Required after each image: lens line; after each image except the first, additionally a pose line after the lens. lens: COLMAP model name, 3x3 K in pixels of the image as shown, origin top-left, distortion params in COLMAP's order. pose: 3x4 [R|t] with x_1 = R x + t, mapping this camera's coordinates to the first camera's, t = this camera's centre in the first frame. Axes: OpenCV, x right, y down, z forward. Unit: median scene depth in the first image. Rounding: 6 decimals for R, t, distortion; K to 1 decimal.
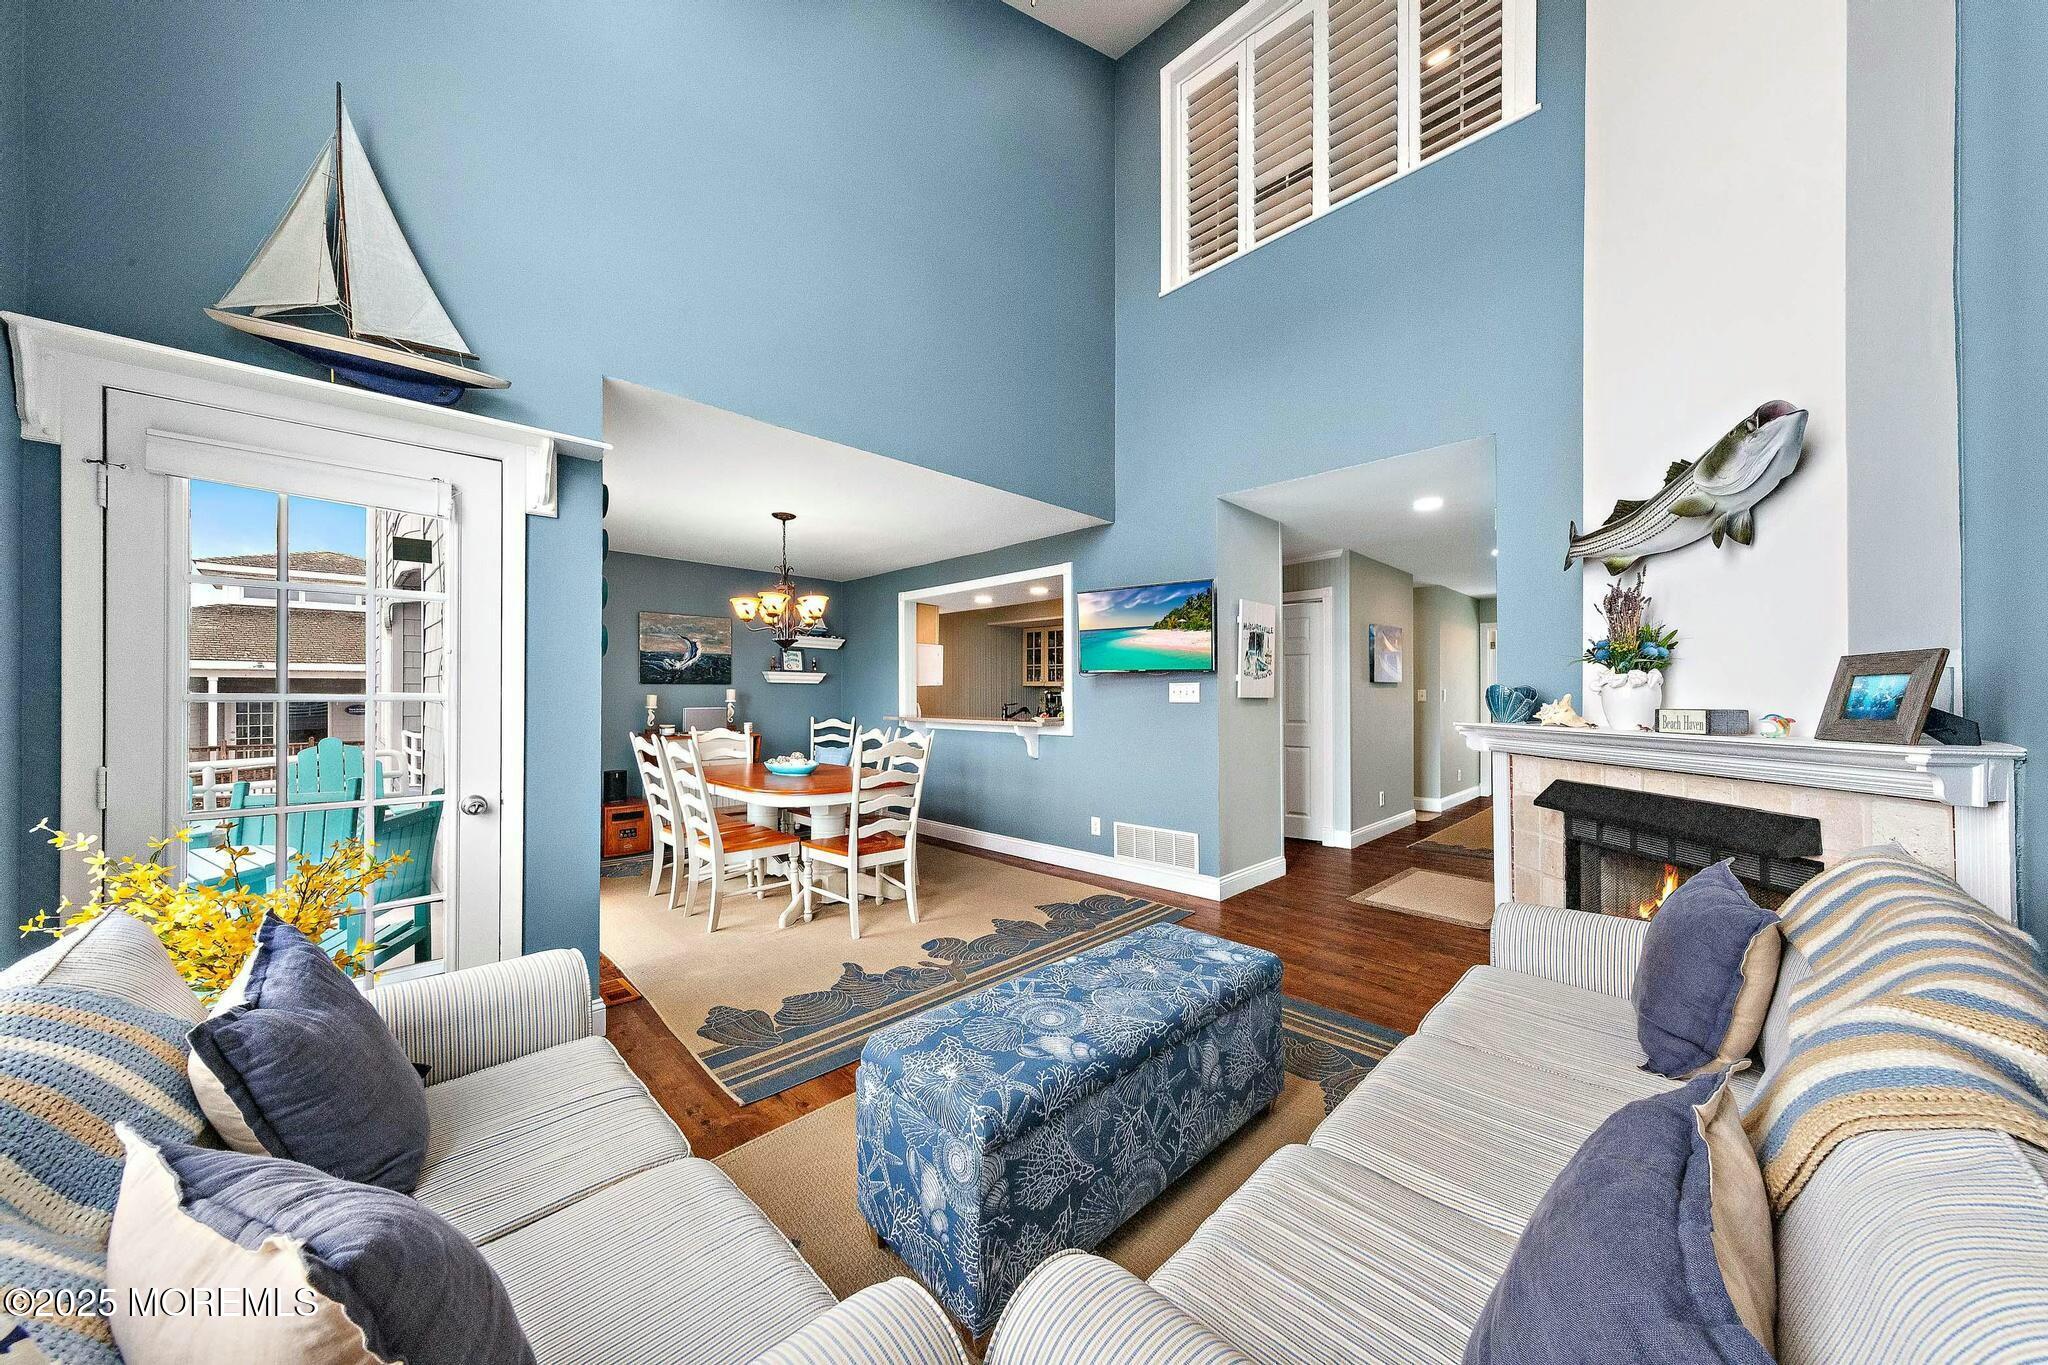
lens RADIAL K [[692.1, 0, 1028.4], [0, 692.1, 693.6], [0, 0, 1]] dist [0.009810, 0.000169]
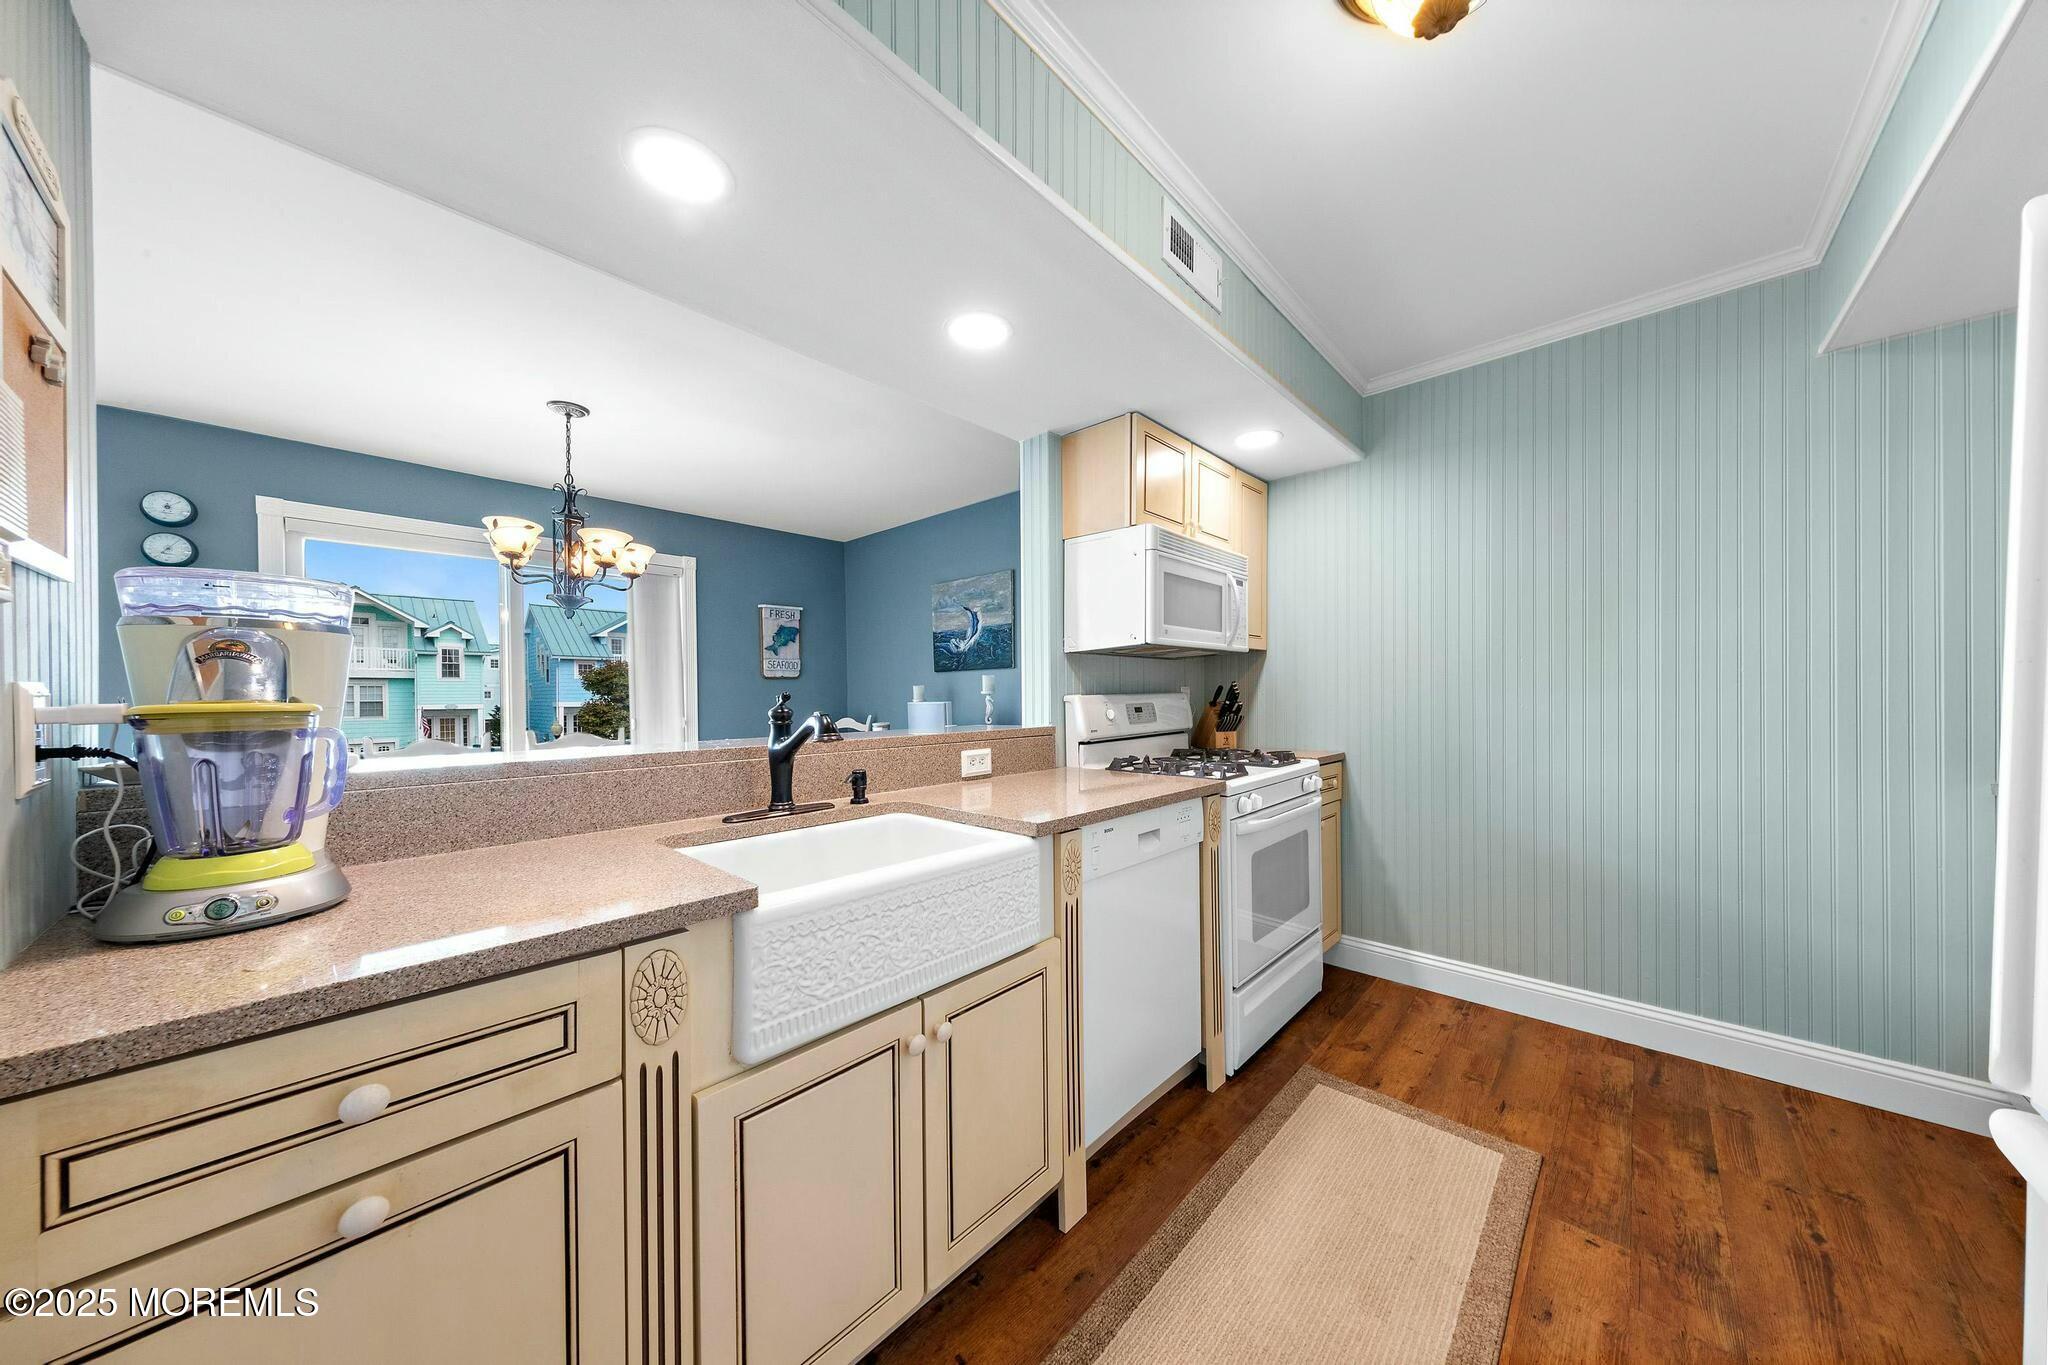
lens RADIAL K [[653.7, 0, 1033.1], [0, 653.7, 695.7], [0, 0, 1]] dist [0.007574, -0.000394]
pose [[0.043202, 0.001454, -0.999065, 0.332451], [0.011885, 0.999927, 0.001969, 0.020630], [0.998996, -0.011959, 0.043181, 1.624230]]
